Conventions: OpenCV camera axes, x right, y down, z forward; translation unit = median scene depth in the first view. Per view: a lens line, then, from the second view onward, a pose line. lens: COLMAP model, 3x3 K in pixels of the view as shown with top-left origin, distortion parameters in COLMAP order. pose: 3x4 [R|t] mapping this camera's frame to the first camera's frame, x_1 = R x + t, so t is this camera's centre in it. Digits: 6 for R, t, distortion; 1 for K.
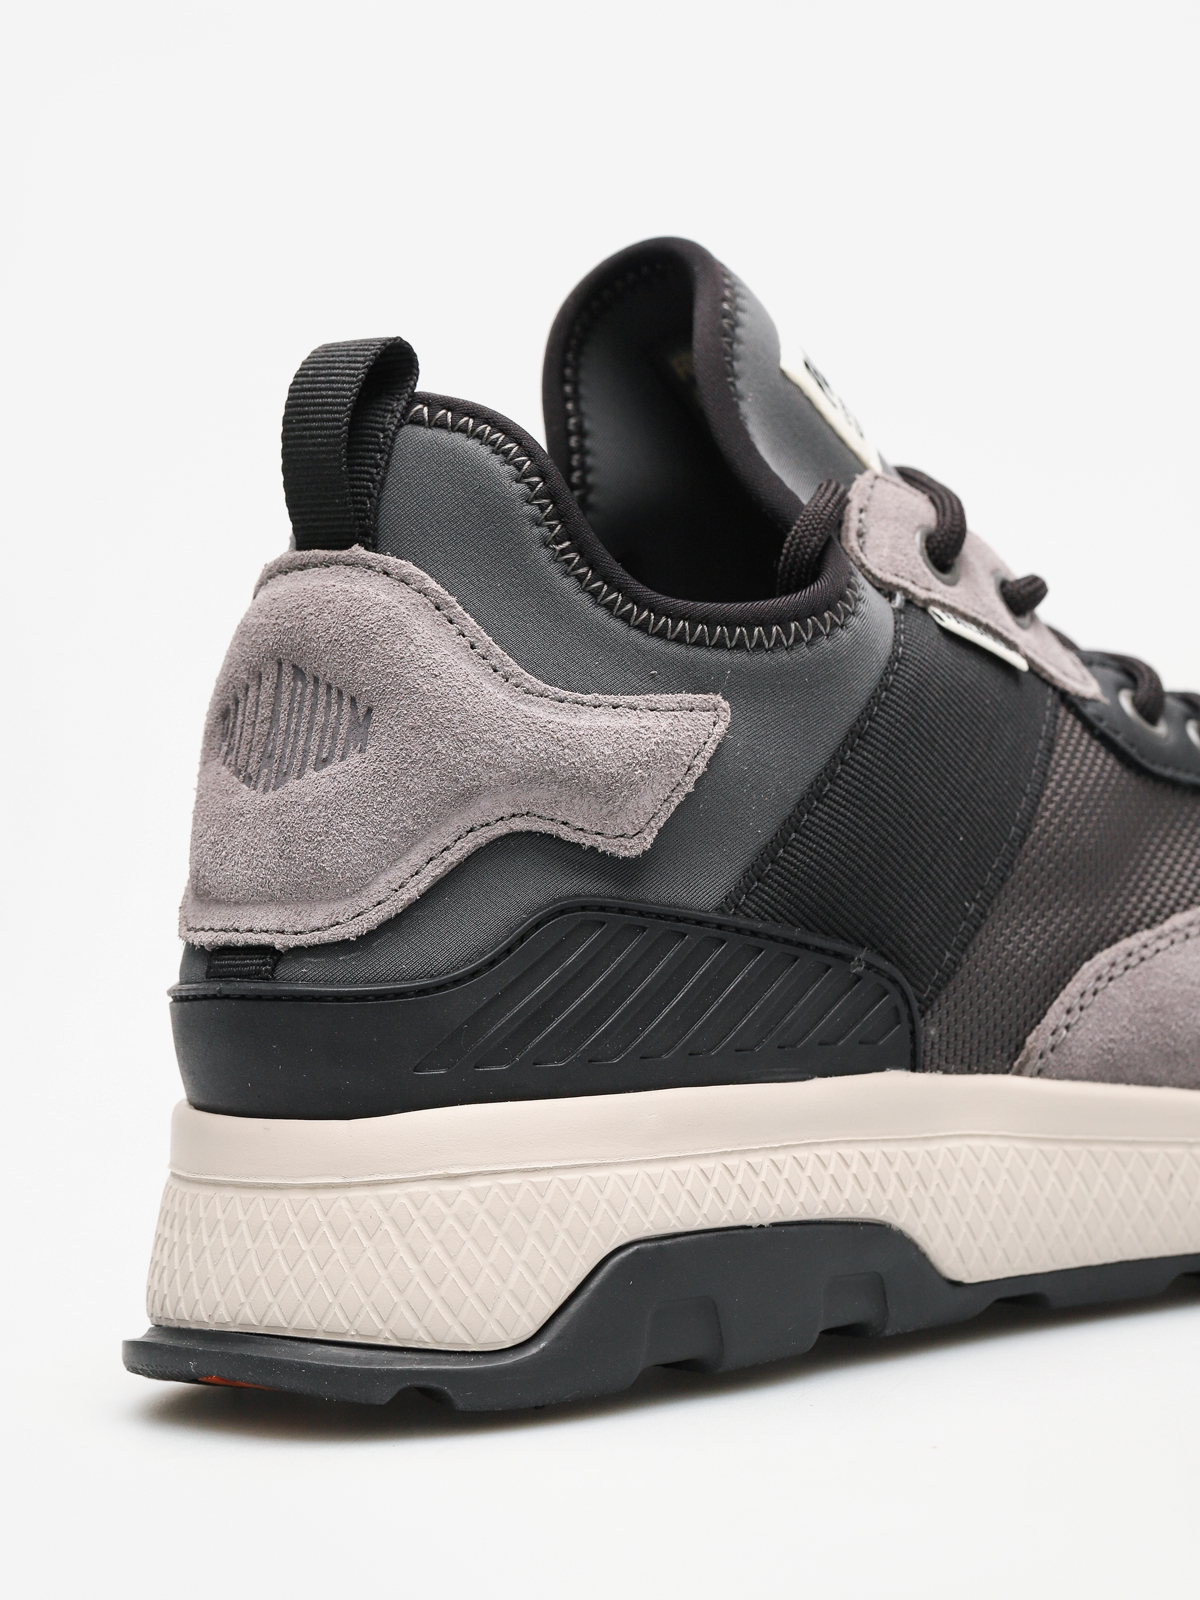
lens RADIAL K [[5559.3, 0, 600.0], [0, 5559.3, 800.0], [0, 0, 1]] dist [0.058513, -1.389044]
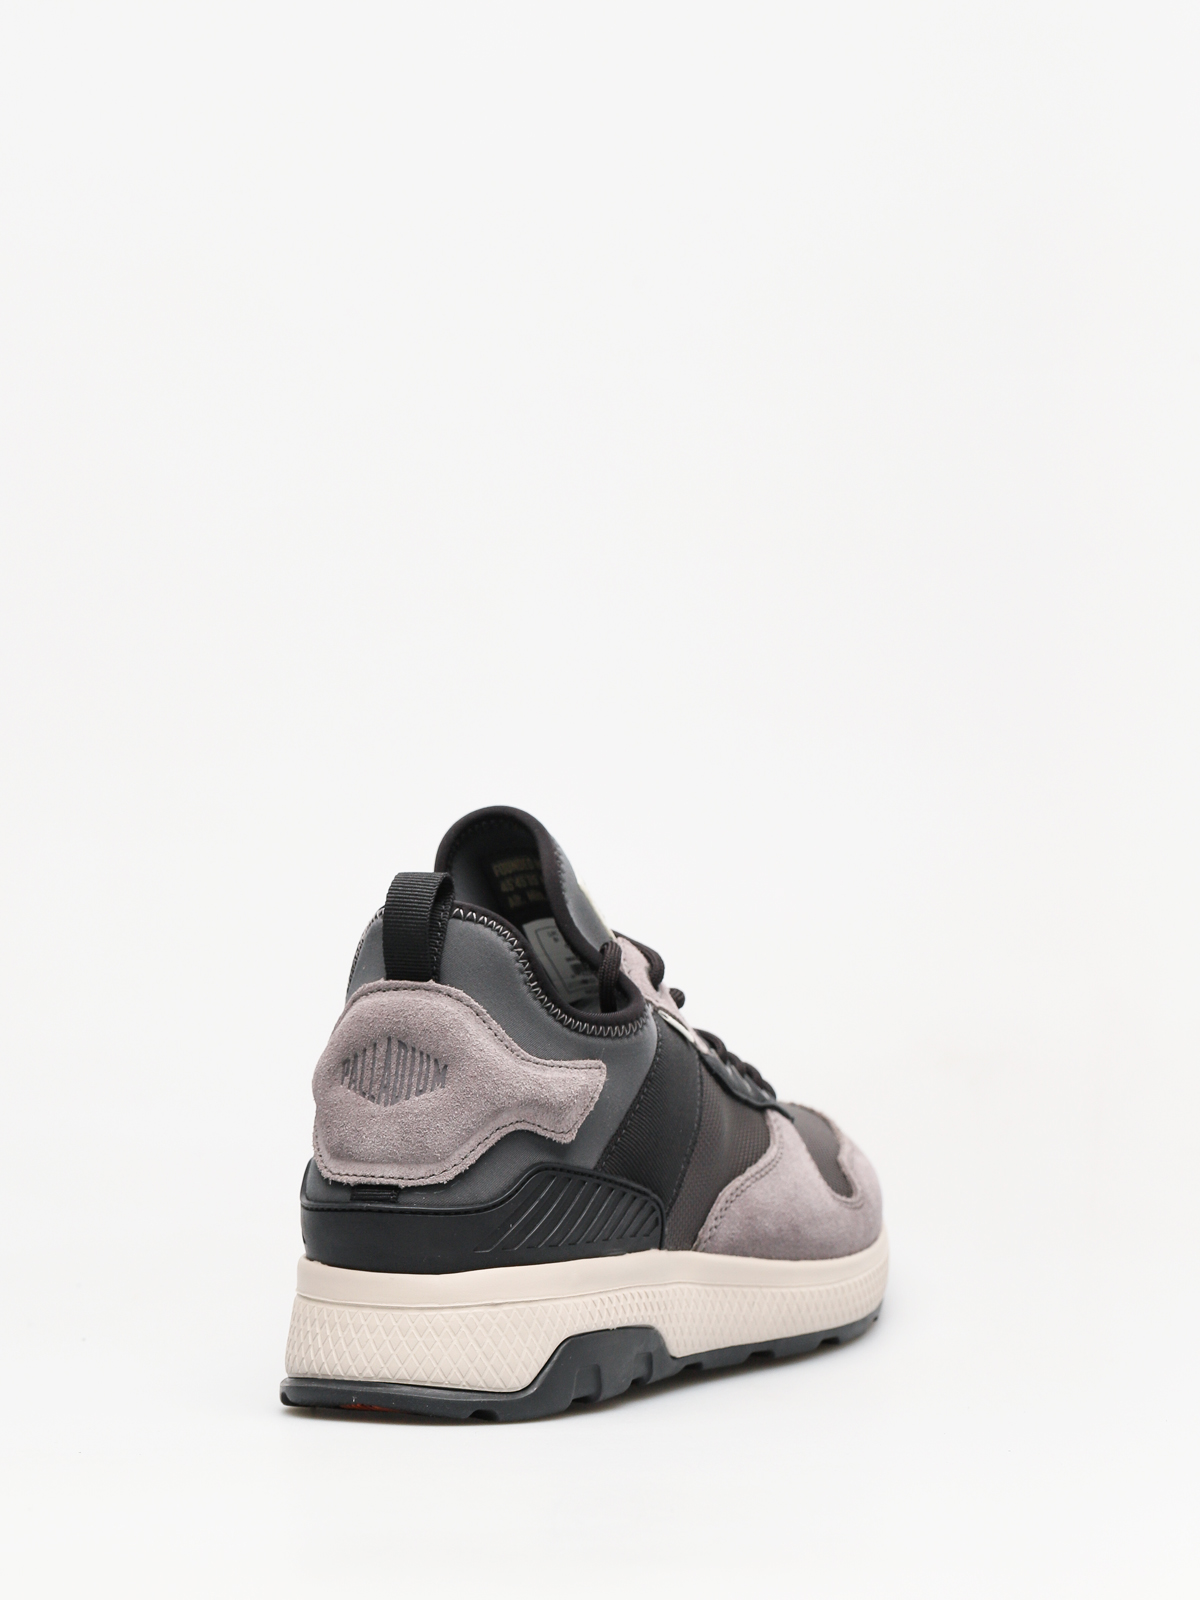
lens RADIAL K [[5559.3, 0, 600.0], [0, 5559.3, 800.0], [0, 0, 1]] dist [0.058513, -1.389044]
pose [[0.932324, 0.040134, 0.359391, -0.697797], [-0.037085, 0.999194, -0.015376, -0.081639], [-0.359718, 0.001008, 0.933061, -0.853152]]
